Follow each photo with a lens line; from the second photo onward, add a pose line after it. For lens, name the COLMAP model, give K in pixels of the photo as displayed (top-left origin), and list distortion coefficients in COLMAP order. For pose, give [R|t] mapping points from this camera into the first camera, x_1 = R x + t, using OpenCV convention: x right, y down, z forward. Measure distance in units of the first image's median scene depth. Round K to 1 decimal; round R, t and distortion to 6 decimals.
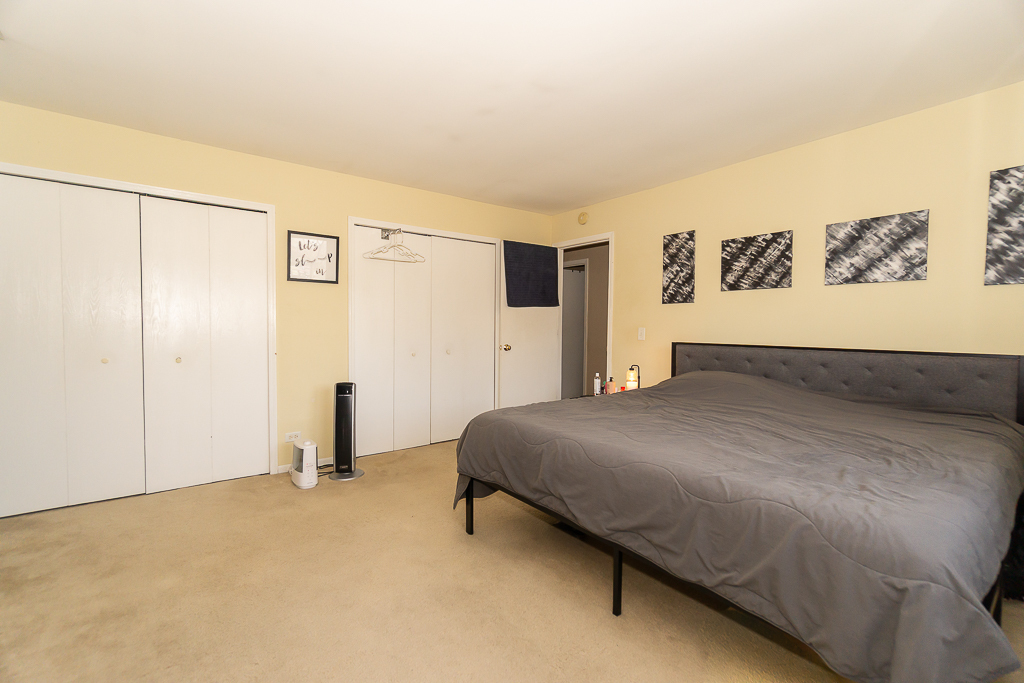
lens RADIAL K [[444.9, 0, 508.0], [0, 444.9, 341.1], [0, 0, 1]] dist [-0.008408, 0.000827]
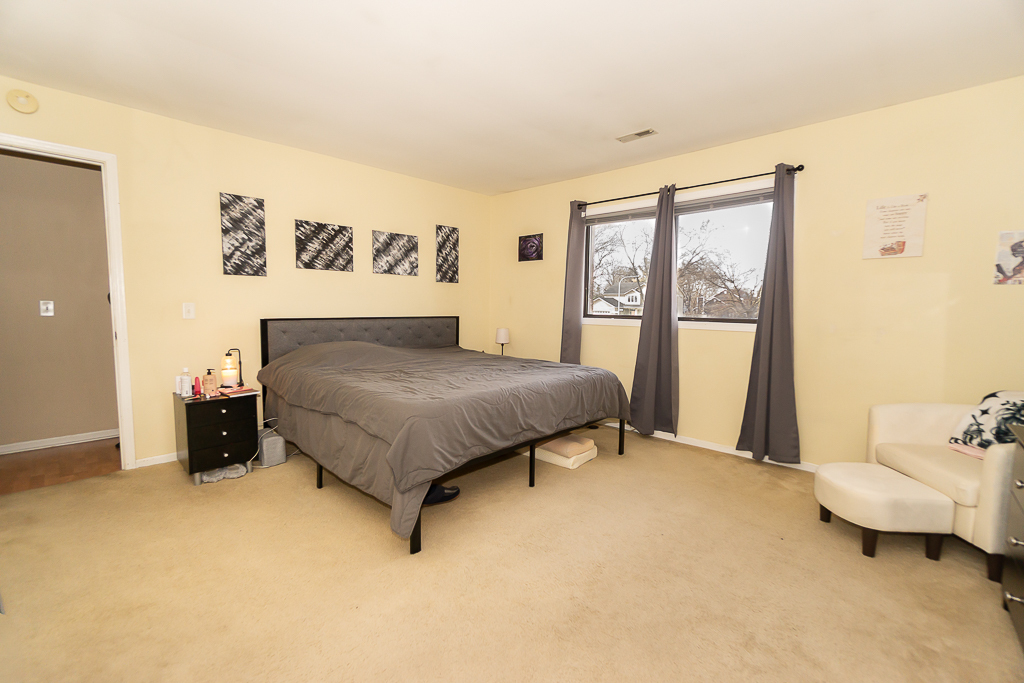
lens RADIAL K [[444.9, 0, 504.3], [0, 444.9, 340.3], [0, 0, 1]] dist [-0.008408, 0.000827]
pose [[-0.166383, -0.084418, 0.982441, -0.694426], [0.025771, 0.995616, 0.089914, -0.025879], [-0.985724, 0.040279, -0.163478, 0.745818]]
